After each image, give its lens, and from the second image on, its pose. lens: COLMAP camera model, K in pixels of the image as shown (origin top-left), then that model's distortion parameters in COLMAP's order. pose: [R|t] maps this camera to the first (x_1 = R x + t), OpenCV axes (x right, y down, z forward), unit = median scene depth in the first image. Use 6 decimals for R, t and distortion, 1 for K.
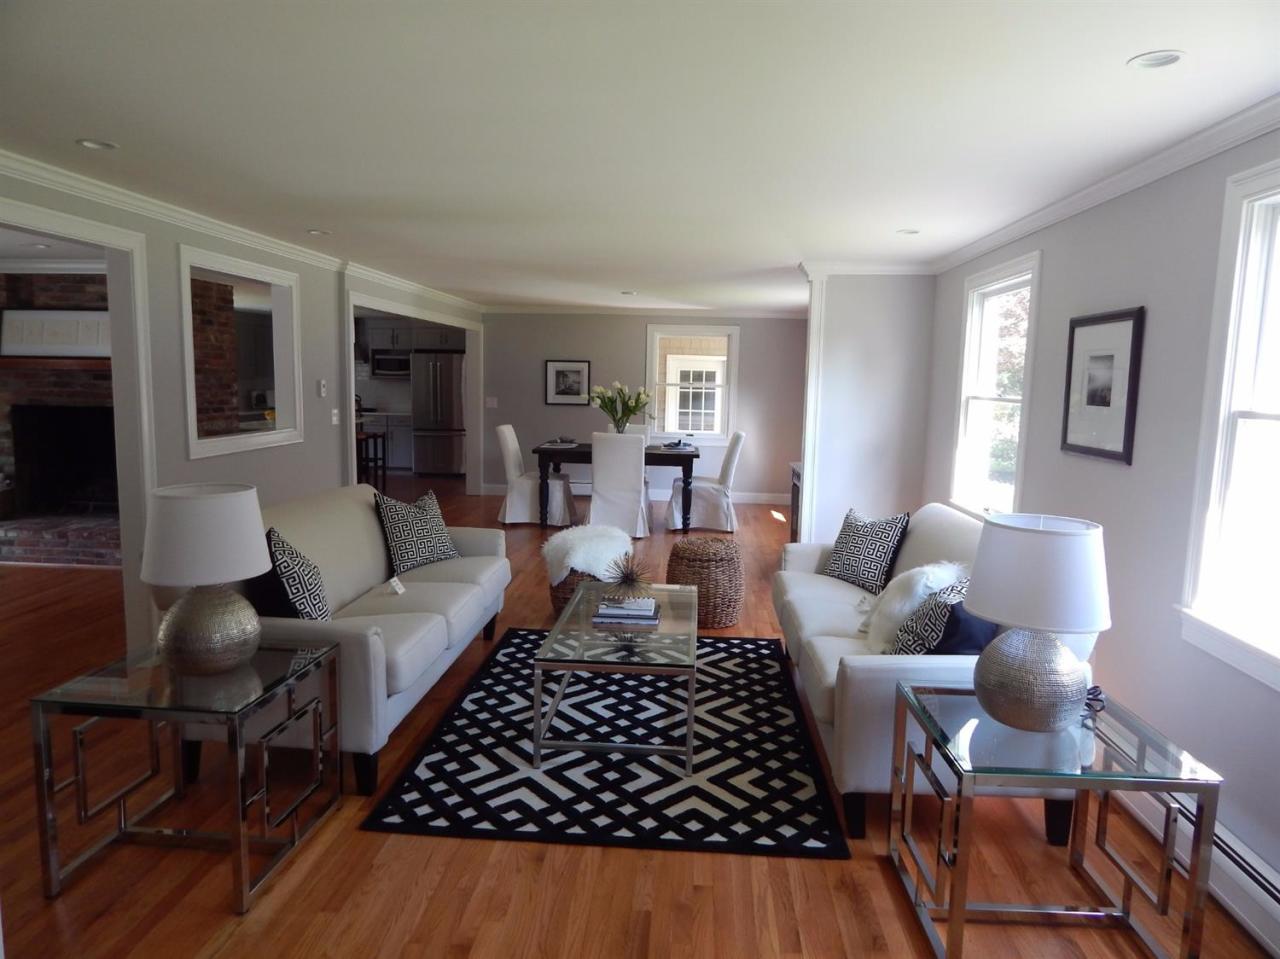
lens RADIAL K [[849.7, 0, 640.0], [0, 849.7, 479.5], [0, 0, 1]] dist [-0.000250, -0.003902]
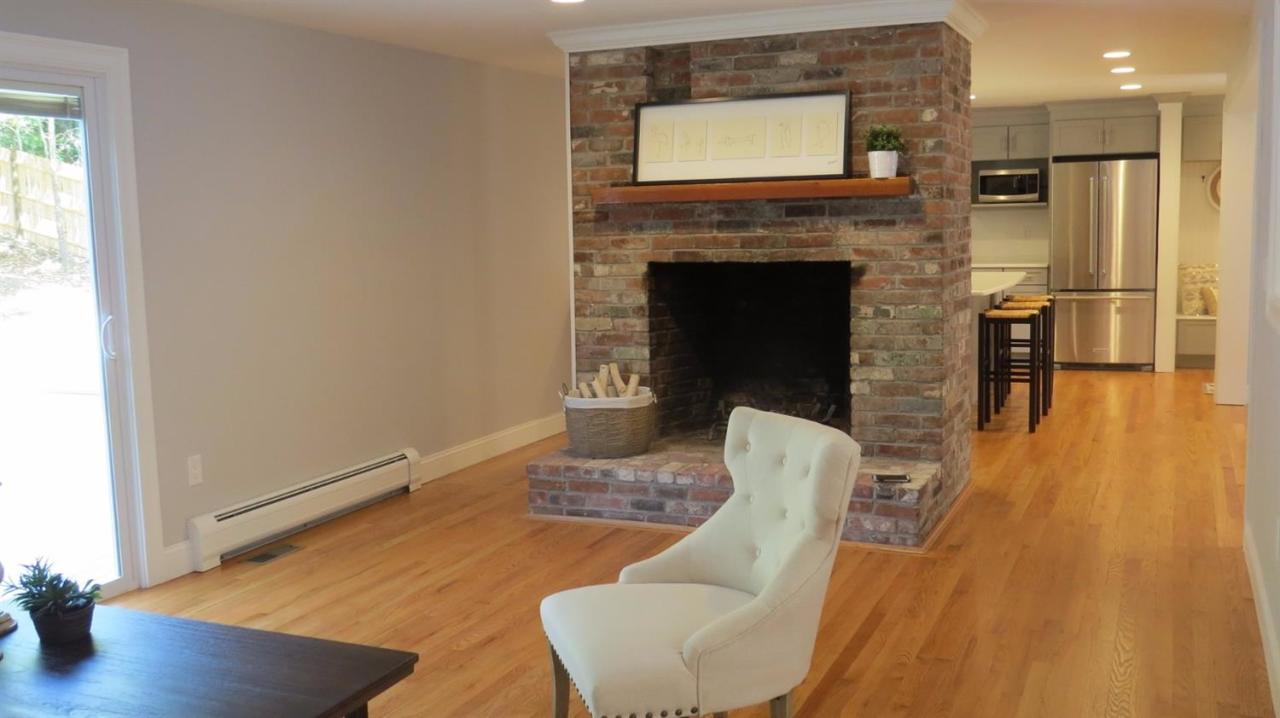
lens RADIAL K [[1188.3, 0, 640.0], [0, 1188.3, 359.0], [0, 0, 1]] dist [-0.017396, -0.006349]
pose [[0.938430, -0.001433, -0.345465, -0.449412], [0.001806, 0.999998, 0.000758, -0.019344], [0.345464, -0.001335, 0.938431, 0.195655]]
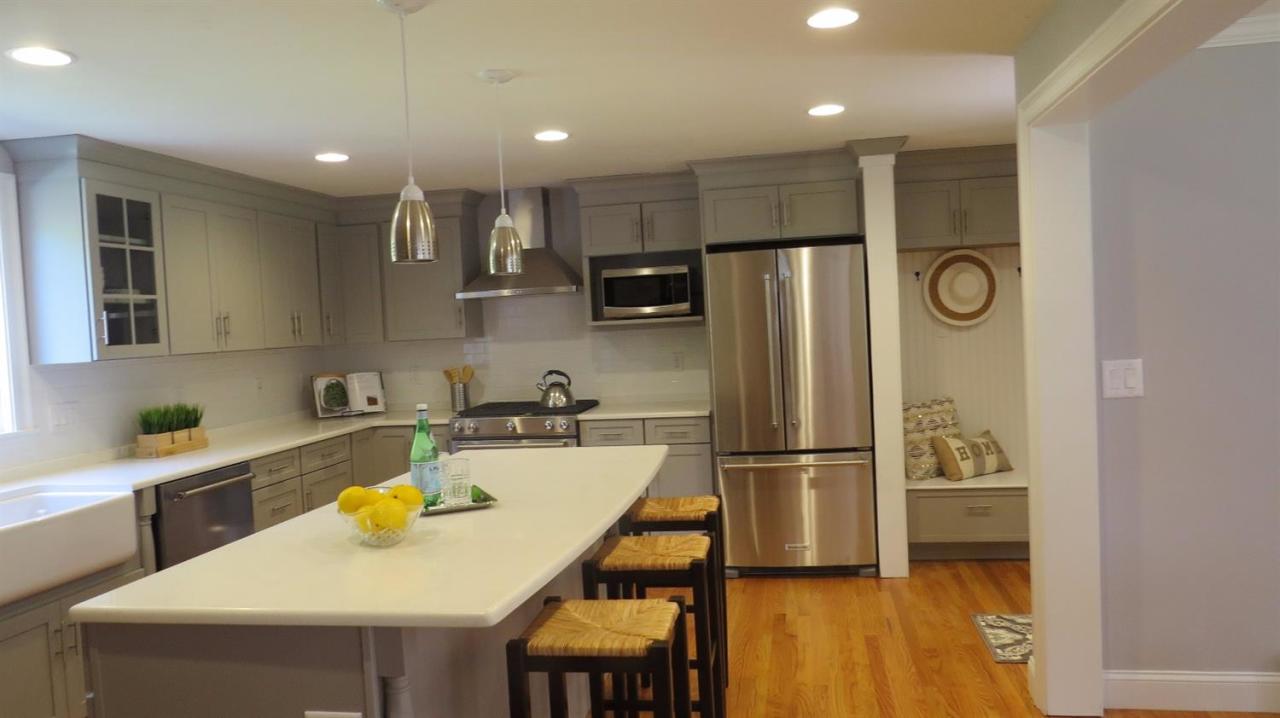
lens RADIAL K [[941.5, 0, 640.0], [0, 941.5, 359.0], [0, 0, 1]] dist [0.002145, 0.006972]
pose [[0.991926, -0.064739, -0.109050, -0.452842], [0.056163, 0.995214, -0.079966, -0.122443], [0.113705, 0.073196, 0.990815, 1.022525]]
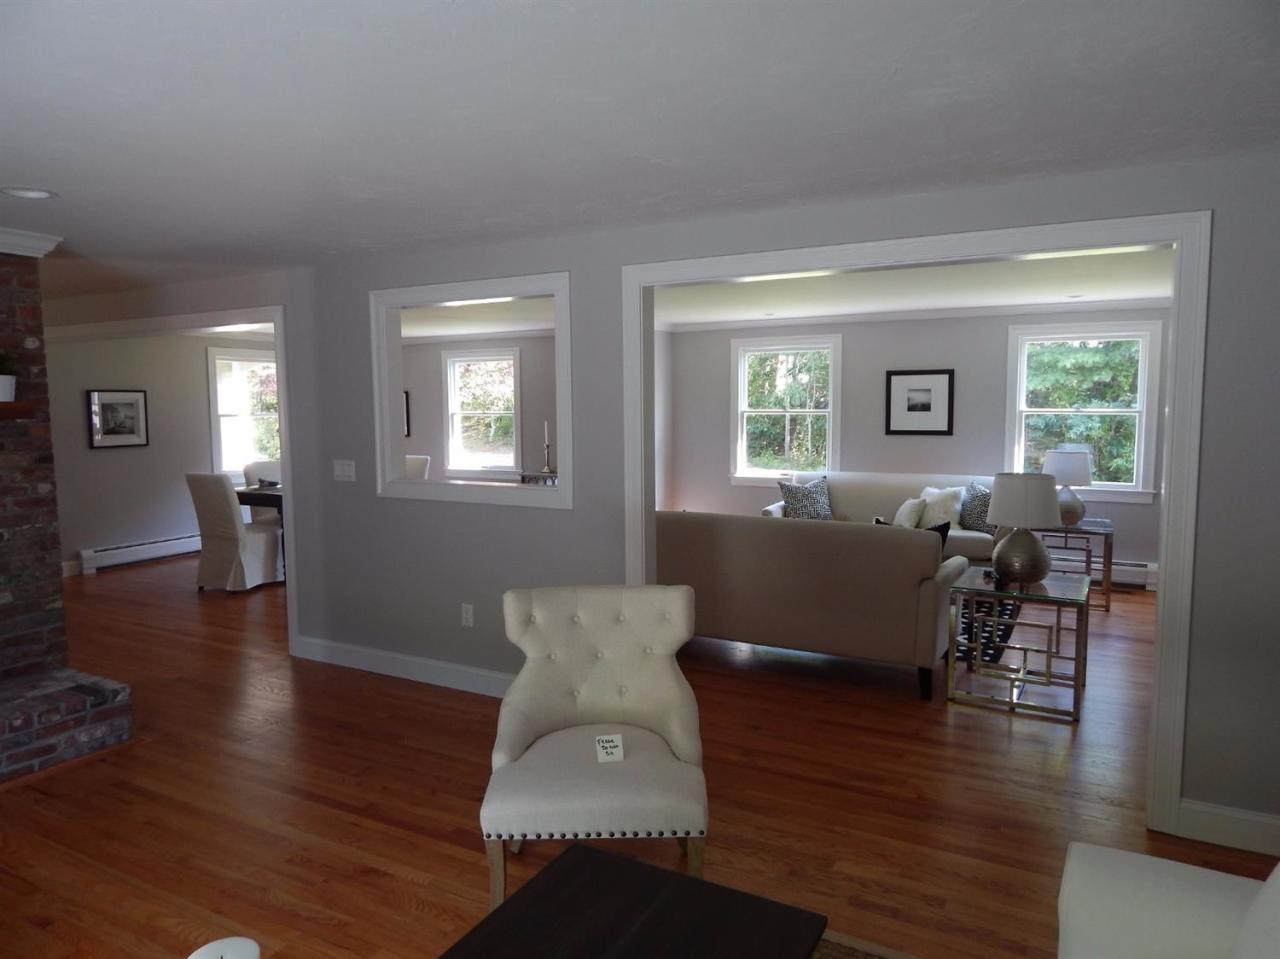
lens RADIAL K [[849.7, 0, 640.0], [0, 849.7, 479.5], [0, 0, 1]] dist [-0.000250, -0.003902]
pose [[0.414351, -0.105117, 0.904026, -0.897115], [0.125656, 0.990402, 0.057567, -0.065447], [-0.901401, 0.089743, 0.423582, 0.370652]]
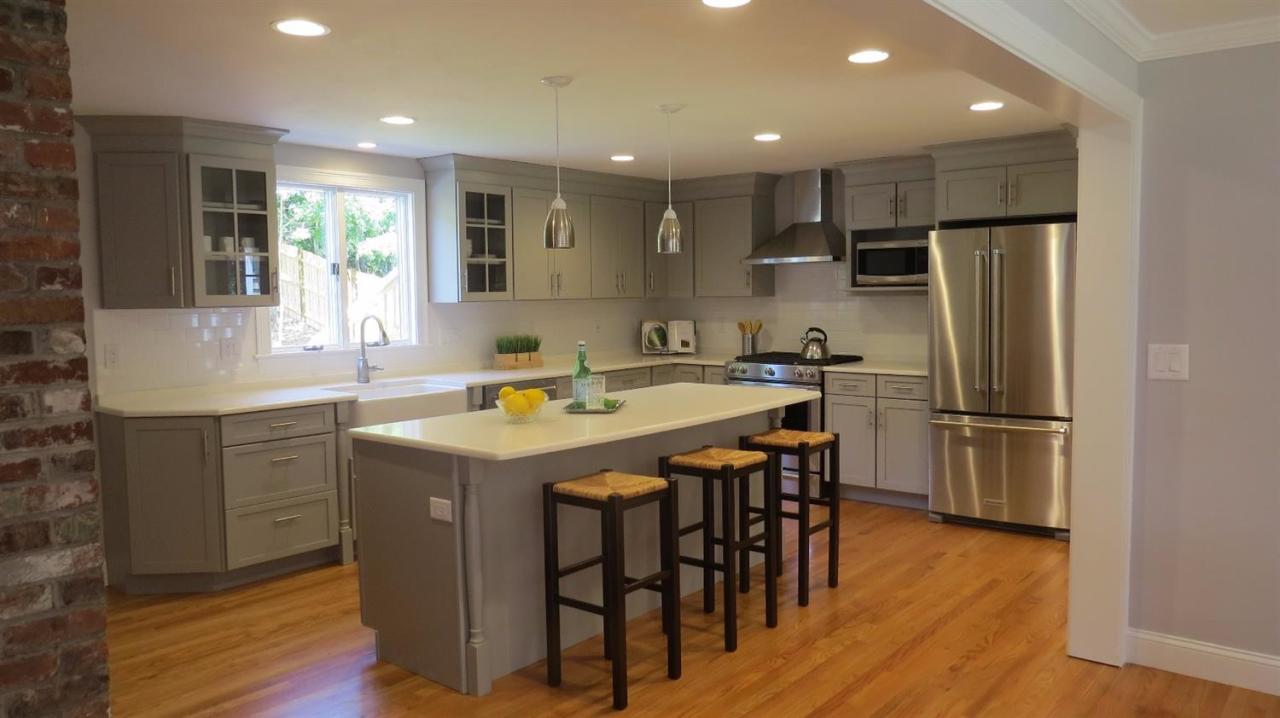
lens RADIAL K [[936.6, 0, 640.0], [0, 936.6, 359.0], [0, 0, 1]] dist [0.061190, -0.000706]
pose [[0.817024, 0.013593, -0.576443, -0.201948], [-0.041044, 0.998557, -0.034627, -0.109360], [0.575140, 0.051951, 0.816403, 0.939413]]
